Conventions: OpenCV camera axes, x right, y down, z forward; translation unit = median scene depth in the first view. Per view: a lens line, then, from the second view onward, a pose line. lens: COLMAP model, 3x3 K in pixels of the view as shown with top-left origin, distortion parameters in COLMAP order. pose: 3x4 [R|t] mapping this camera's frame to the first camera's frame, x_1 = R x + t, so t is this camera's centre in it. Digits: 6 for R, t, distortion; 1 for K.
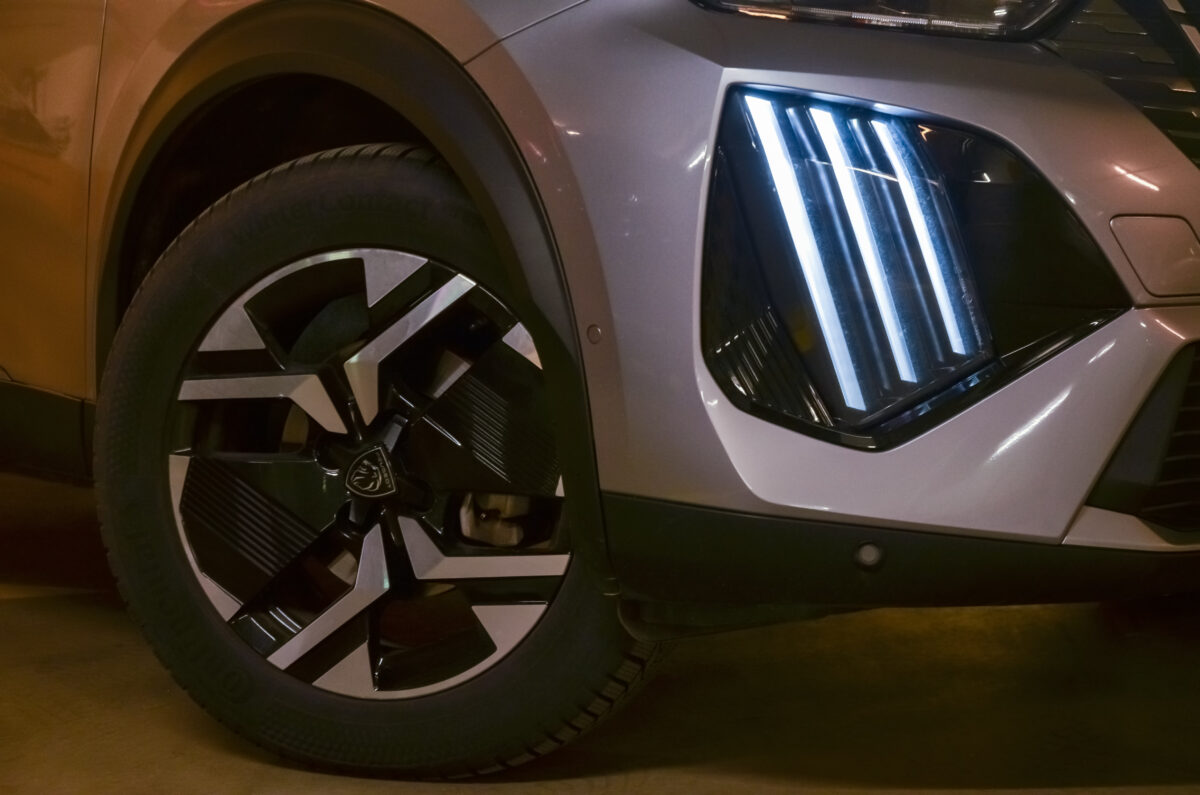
lens RADIAL K [[2875.0, 0, 600.0], [0, 2875.0, 397.5], [0, 0, 1]] dist [-0.061875, -0.093741]
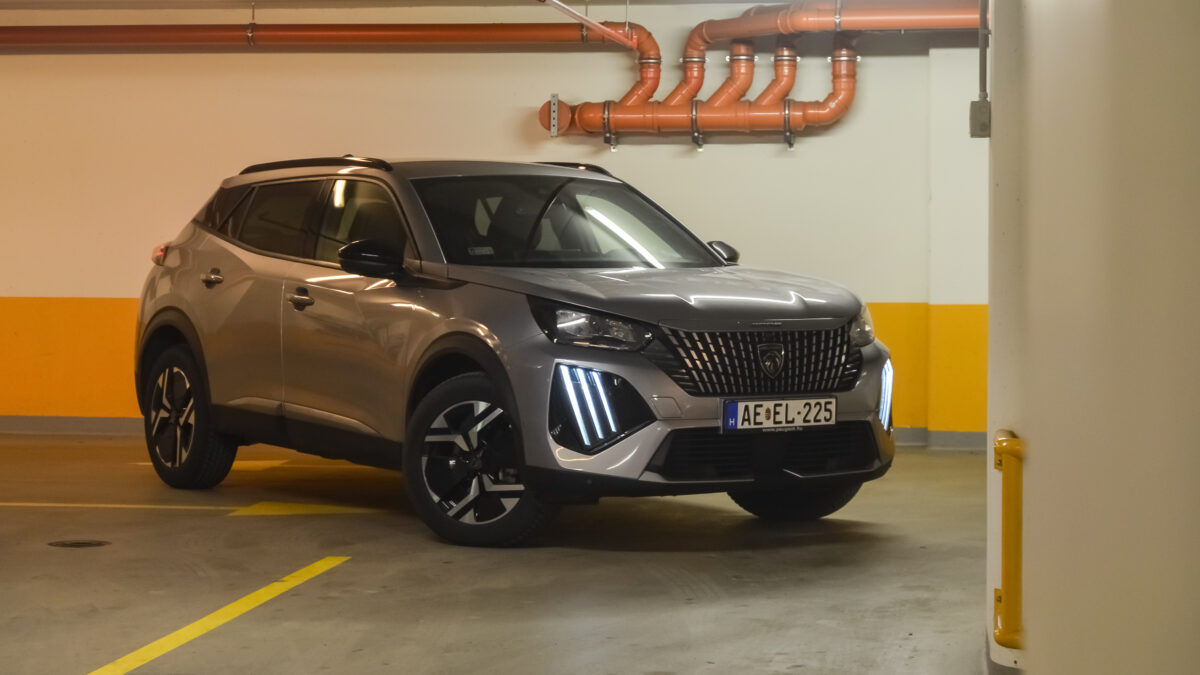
lens RADIAL K [[2553.3, 0, 600.0], [0, 2553.3, 337.5], [0, 0, 1]] dist [0.040273, 0.184505]
pose [[0.991618, 0.013194, -0.128525, 0.501113], [-0.020977, 0.998014, -0.059391, 0.058578], [0.127486, 0.061589, 0.989926, -2.242865]]
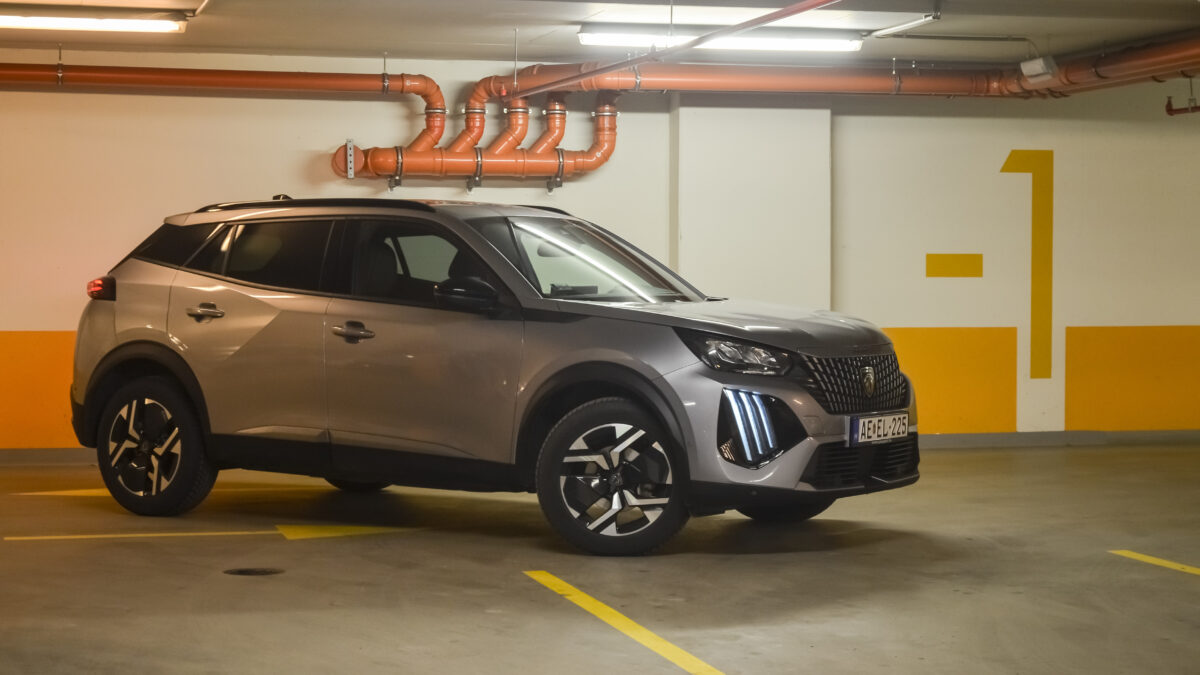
lens RADIAL K [[2319.7, 0, 567.0], [0, 2319.7, 338.3], [0, 0, 1]] dist [0.024072, 0.158163]
pose [[0.966344, 0.001198, 0.257249, -0.996214], [0.016767, 0.997570, -0.067631, 0.048454], [-0.256705, 0.069668, 0.963976, -2.158267]]
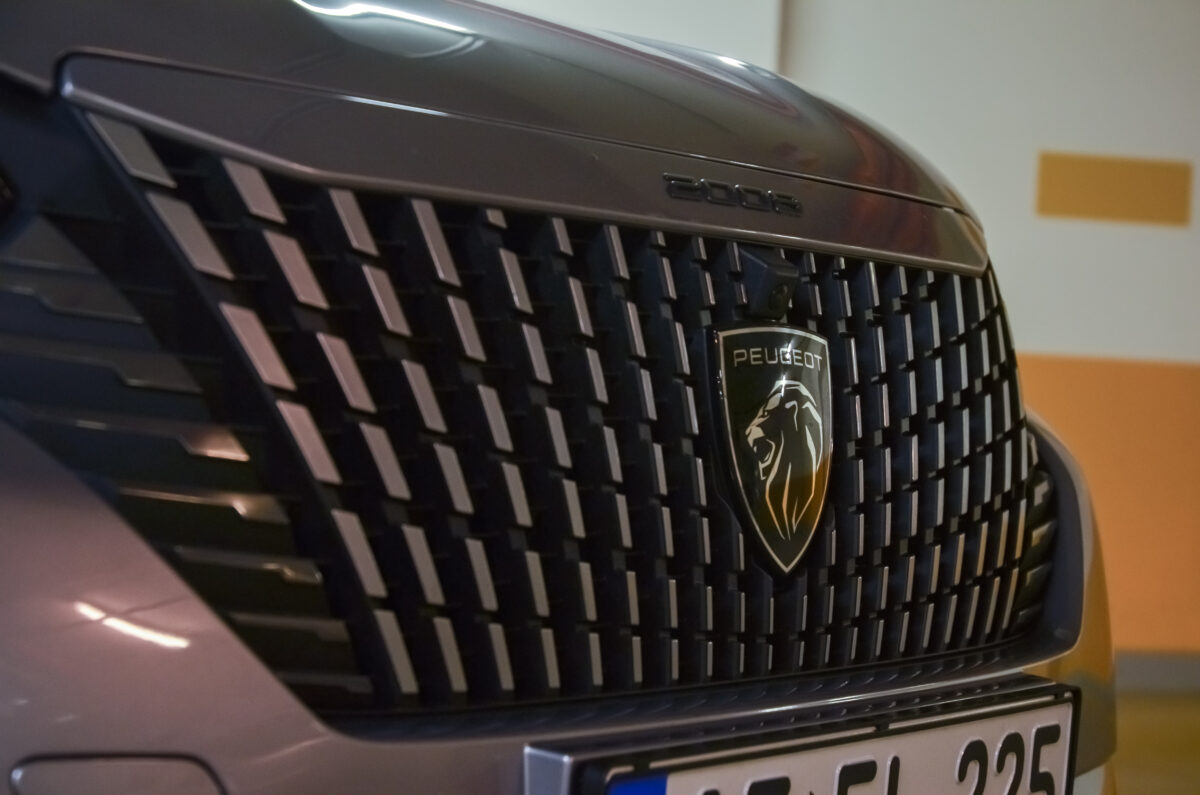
lens RADIAL K [[2875.0, 0, 600.0], [0, 2875.0, 397.5], [0, 0, 1]] dist [-0.061875, -0.093741]
pose [[0.957308, 0.053494, 0.284077, 0.123823], [-0.030820, 0.996015, -0.083697, -0.074491], [-0.287422, 0.071368, 0.955142, 0.519158]]
